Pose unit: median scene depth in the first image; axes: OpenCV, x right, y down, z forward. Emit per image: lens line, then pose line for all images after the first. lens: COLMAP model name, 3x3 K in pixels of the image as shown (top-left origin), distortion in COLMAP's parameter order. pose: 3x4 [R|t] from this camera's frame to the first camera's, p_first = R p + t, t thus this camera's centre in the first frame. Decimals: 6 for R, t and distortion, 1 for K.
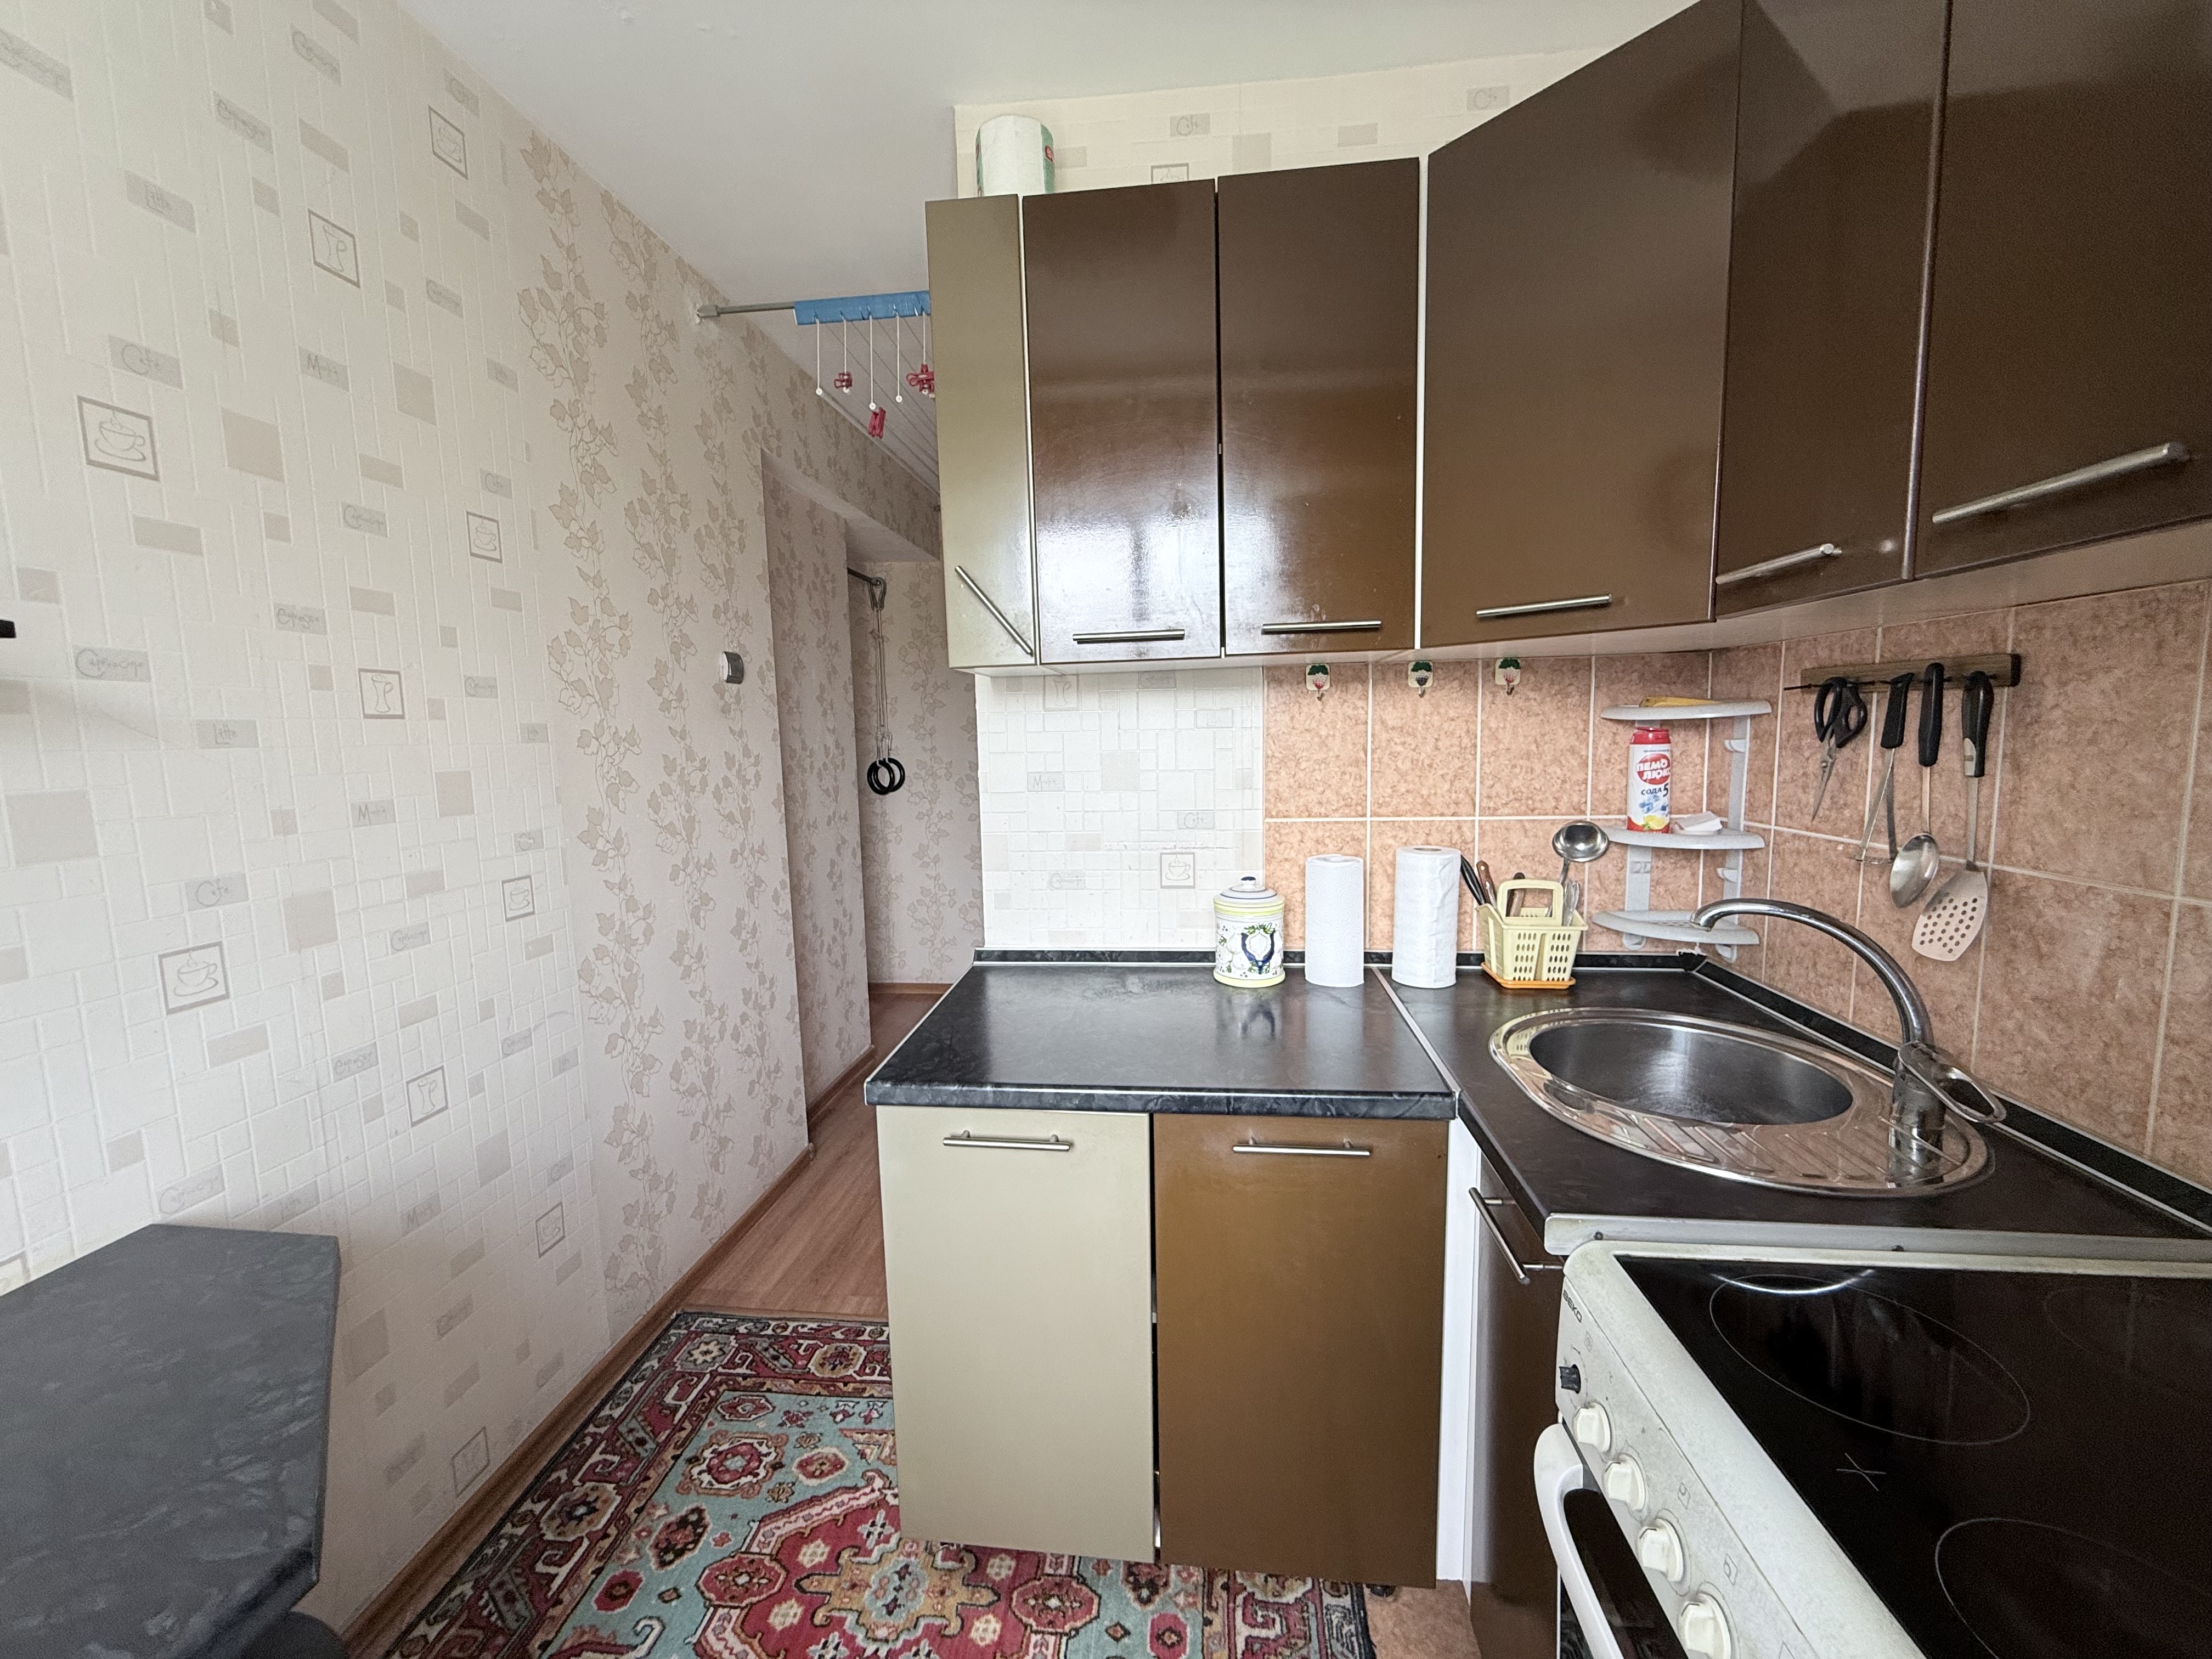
lens RADIAL K [[883.2, 0, 1100.9], [0, 883.2, 826.5], [0, 0, 1]] dist [0.000805, 0.000326]
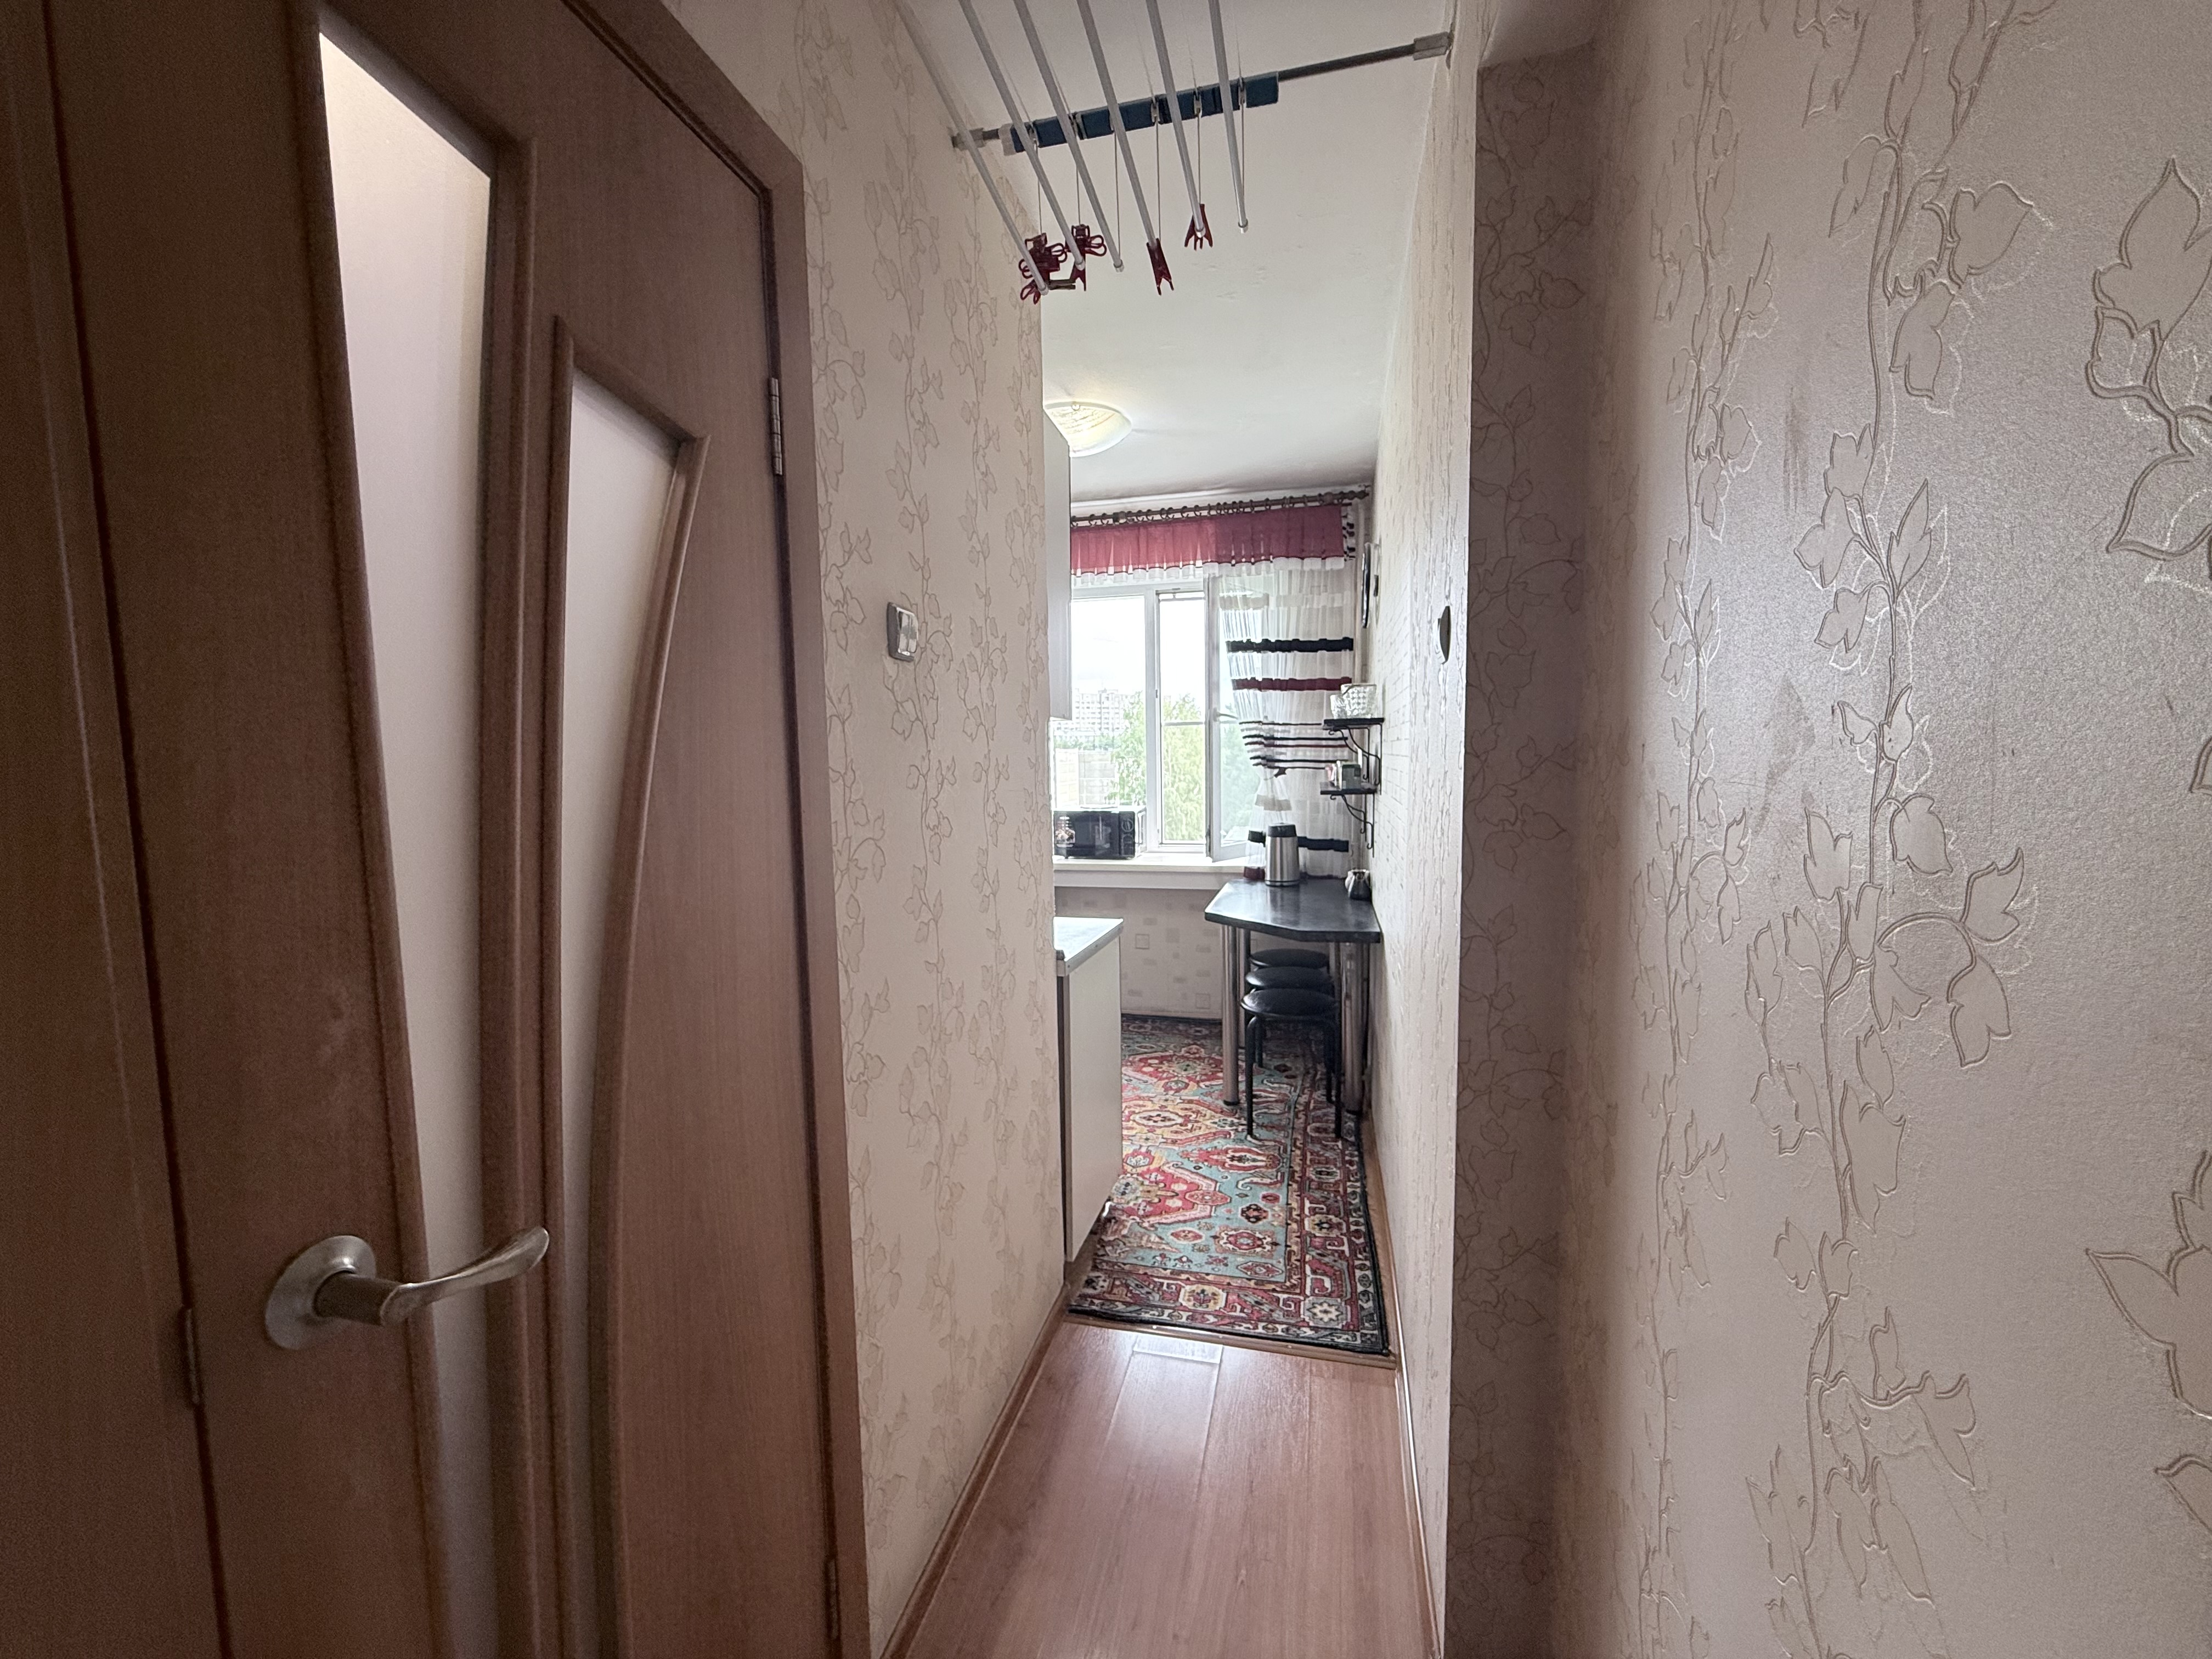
lens RADIAL K [[883.2, 0, 1098.9], [0, 883.2, 831.2], [0, 0, 1]] dist [0.000805, 0.000326]
pose [[-0.989291, 0.022394, 0.144227, -0.429850], [0.048226, 0.982813, 0.178195, -0.254358], [-0.137758, 0.183242, -0.973368, 2.532783]]
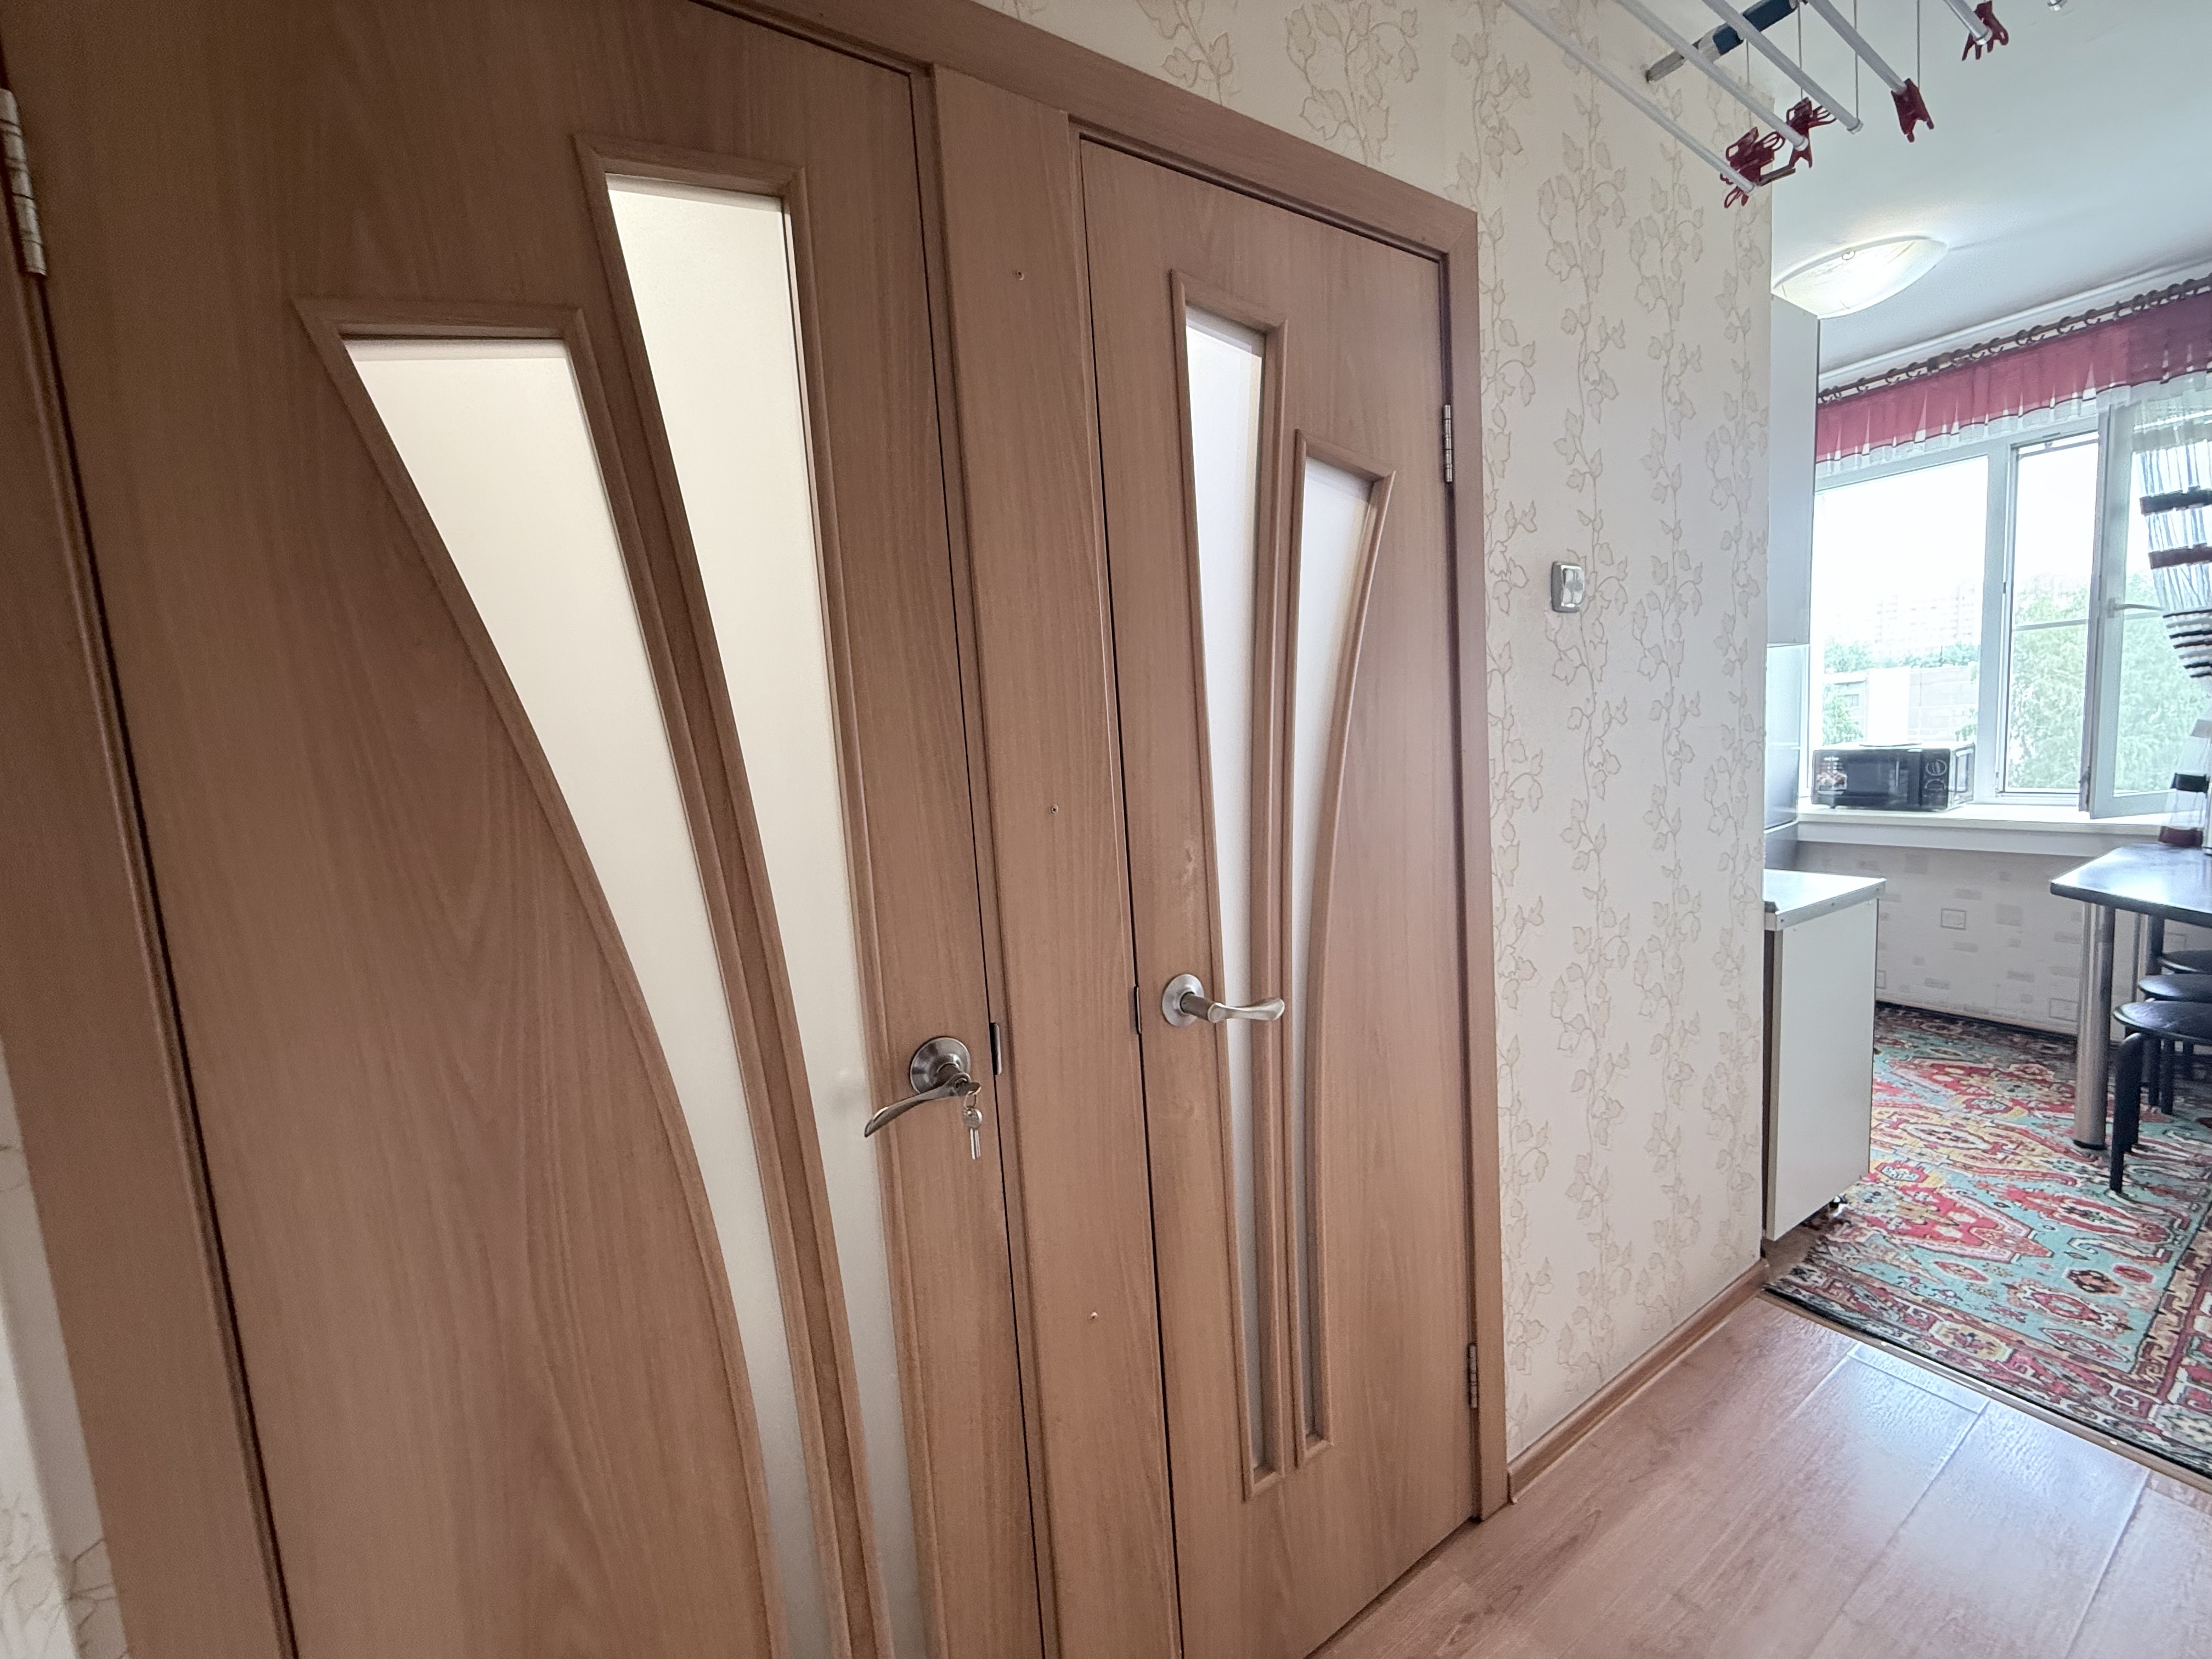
lens RADIAL K [[883.2, 0, 1099.6], [0, 883.2, 826.3], [0, 0, 1]] dist [0.000805, 0.000326]
pose [[-0.616415, -0.023549, 0.787069, -0.569163], [0.154932, 0.976386, 0.150553, -0.270877], [-0.772029, 0.214746, -0.598211, 2.702390]]
